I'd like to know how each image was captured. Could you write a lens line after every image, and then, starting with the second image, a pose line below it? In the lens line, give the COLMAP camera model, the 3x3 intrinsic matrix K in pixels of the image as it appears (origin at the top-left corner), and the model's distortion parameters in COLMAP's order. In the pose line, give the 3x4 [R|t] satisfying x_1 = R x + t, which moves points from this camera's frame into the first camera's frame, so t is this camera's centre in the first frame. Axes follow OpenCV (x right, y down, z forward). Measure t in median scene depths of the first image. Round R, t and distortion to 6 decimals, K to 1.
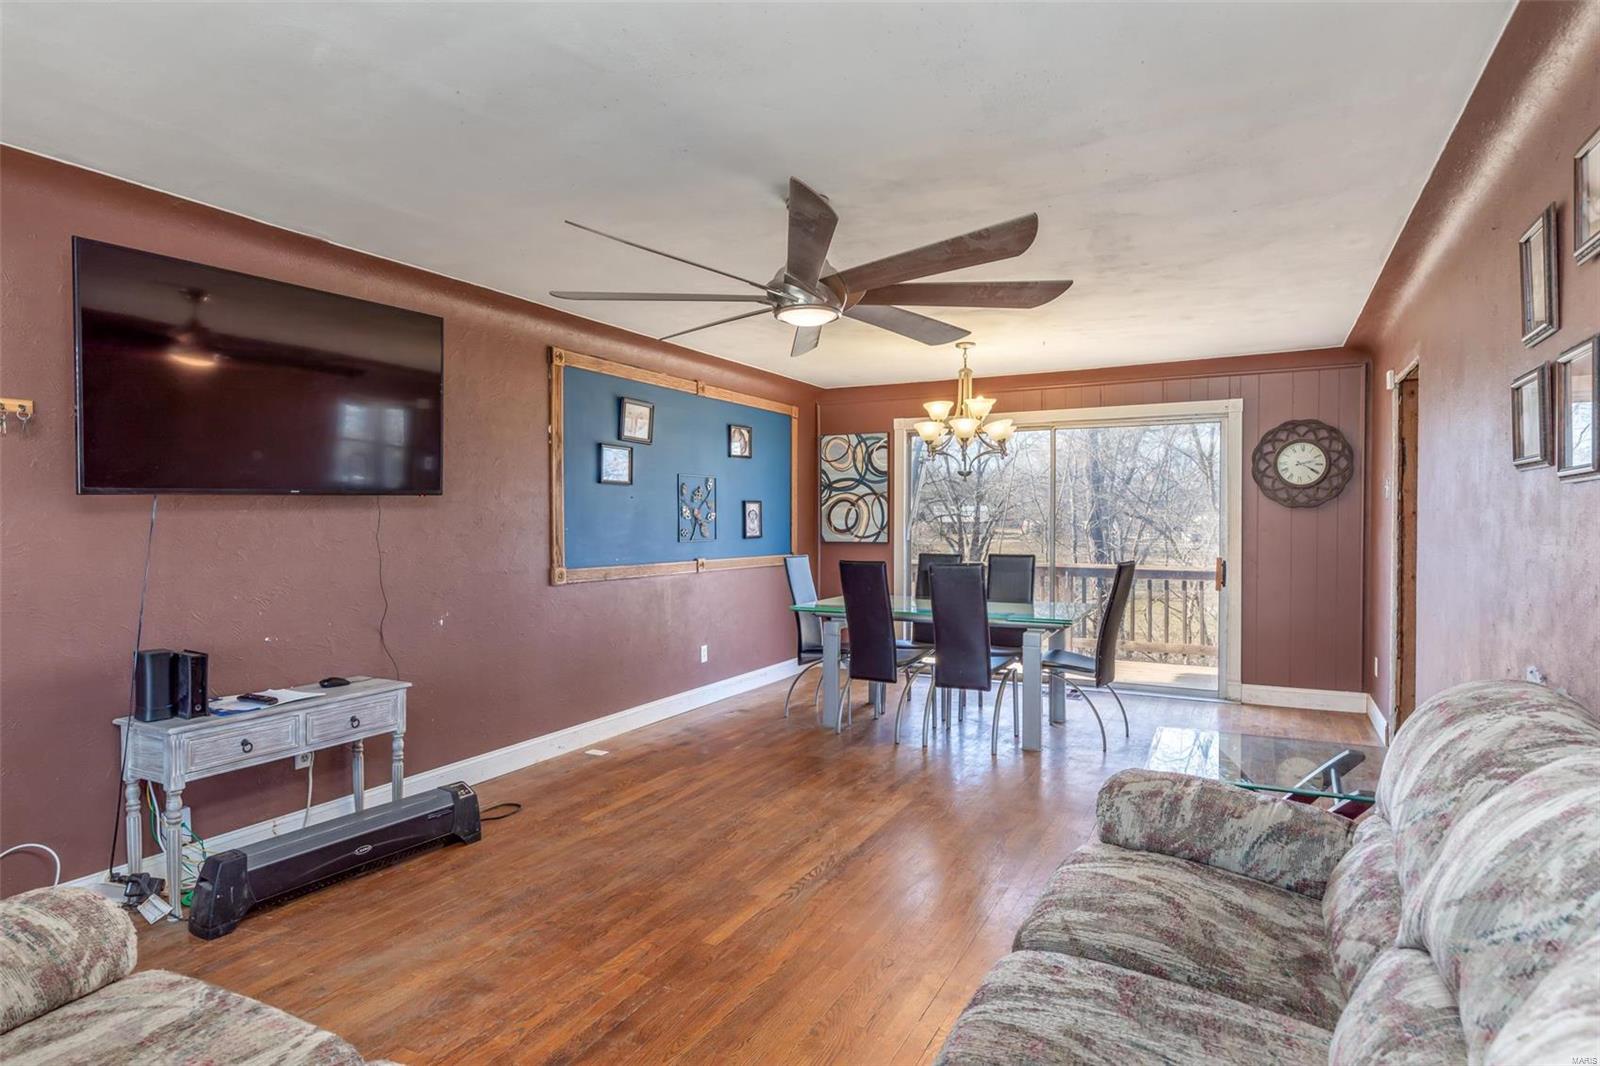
lens RADIAL K [[864.2, 0, 803.4], [0, 864.2, 525.7], [0, 0, 1]] dist [0.003700, 0.000680]
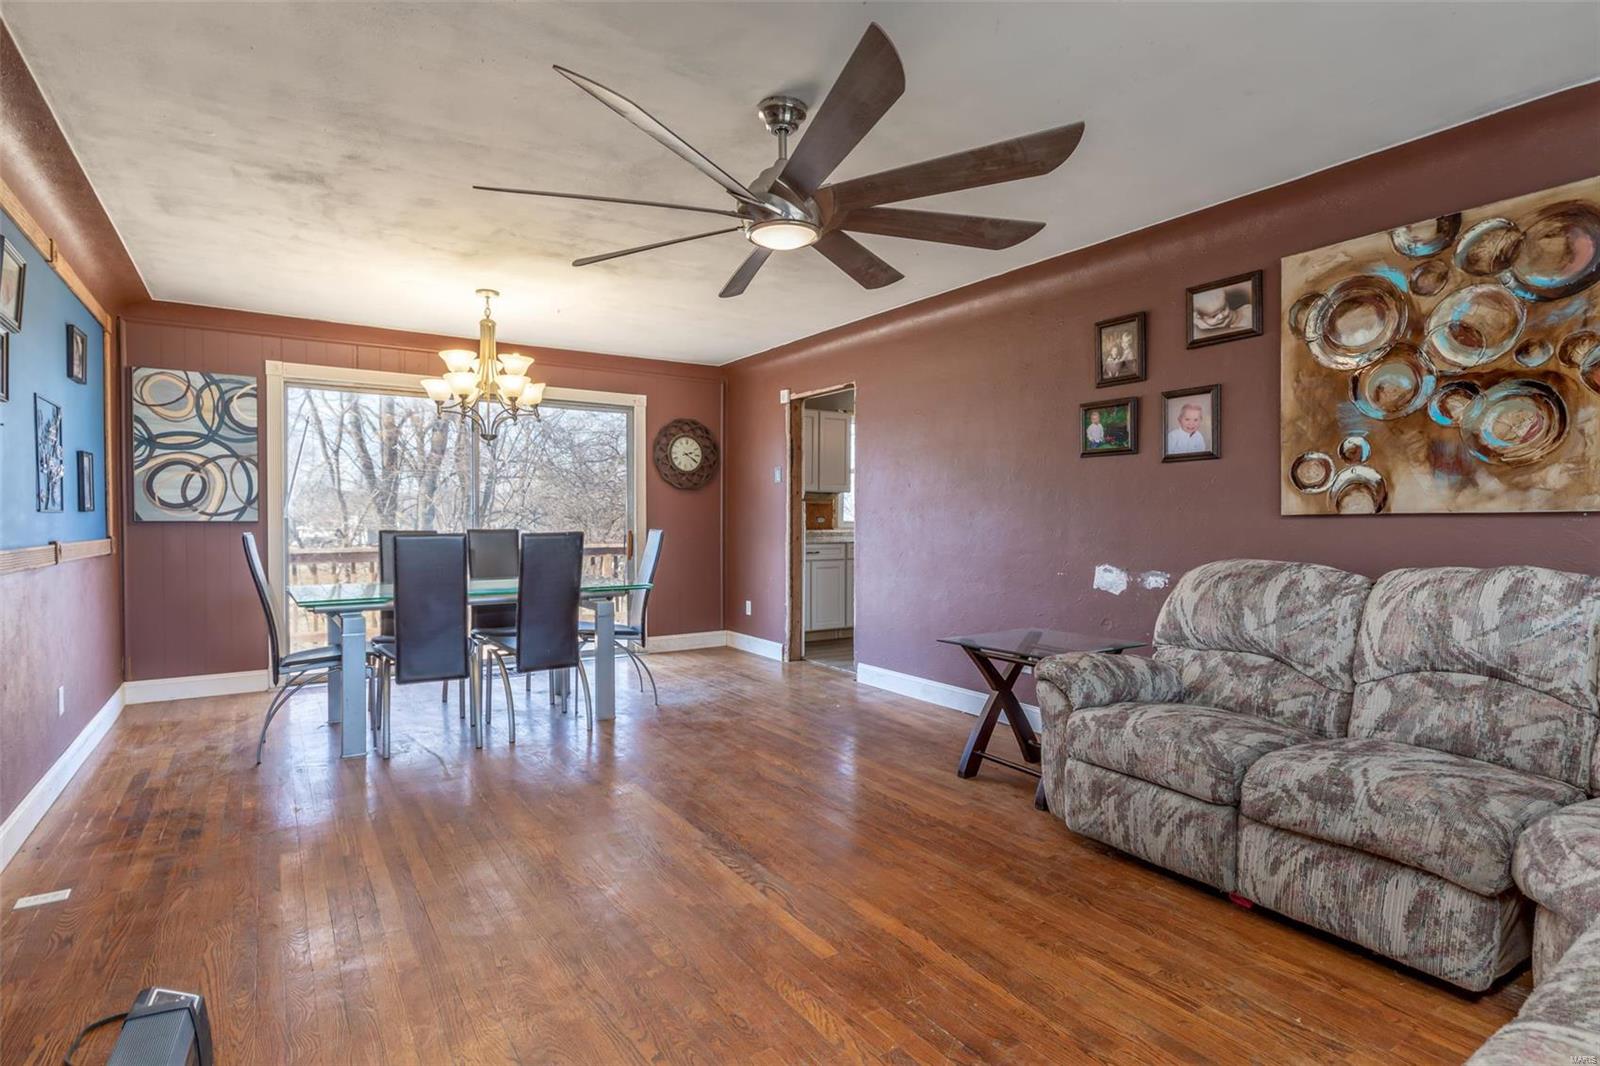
lens RADIAL K [[802.3, 0, 804.4], [0, 802.3, 534.3], [0, 0, 1]] dist [0.000146, -0.000788]
pose [[0.481028, -0.014527, 0.876585, -0.335291], [0.002771, 0.999883, 0.015050, 0.024855], [-0.876701, -0.004810, 0.481012, 0.270471]]
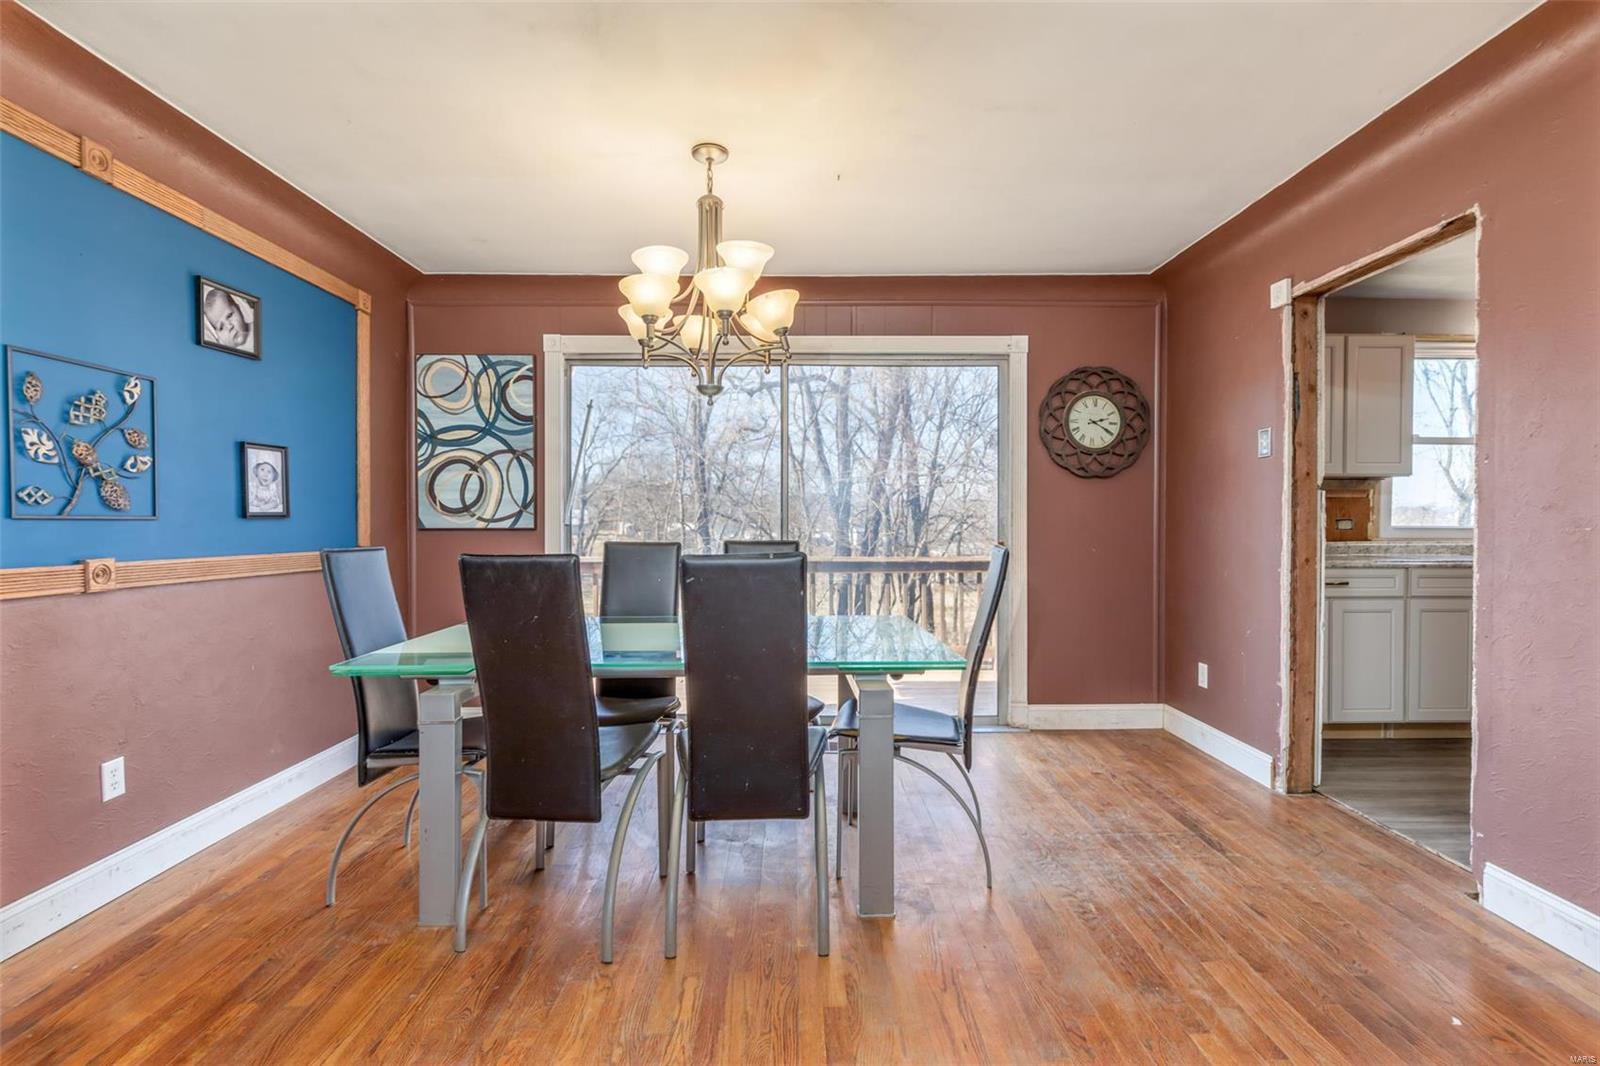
lens RADIAL K [[747.3, 0, 802.6], [0, 747.3, 532.8], [0, 0, 1]] dist [-0.003869, -0.001260]
pose [[0.880993, -0.006267, 0.473087, 0.012986], [0.003337, 0.999970, 0.007033, 0.022443], [-0.473117, -0.004617, 0.880988, 0.484076]]
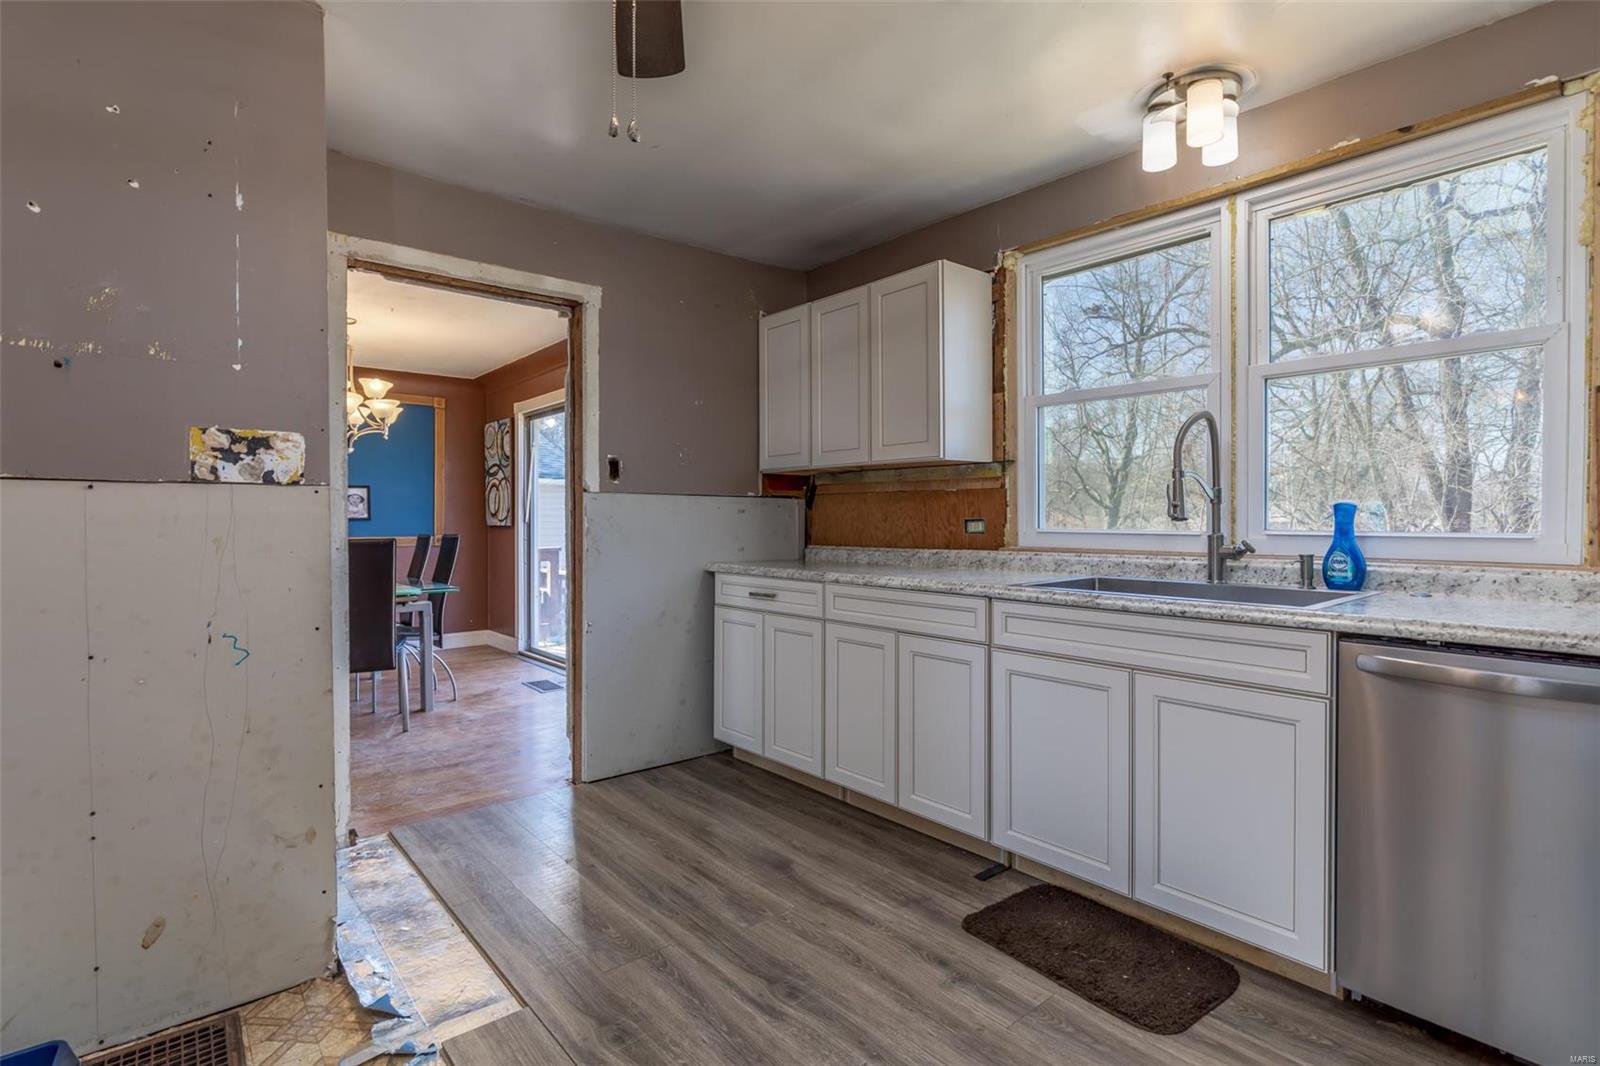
lens RADIAL K [[802.3, 0, 794.8], [0, 802.3, 521.6], [0, 0, 1]] dist [0.000146, -0.000788]
pose [[0.914536, -0.000678, -0.404504, 0.899007], [-0.000605, 0.999995, -0.003044, 0.019794], [0.404504, 0.003028, 0.914531, 0.313606]]
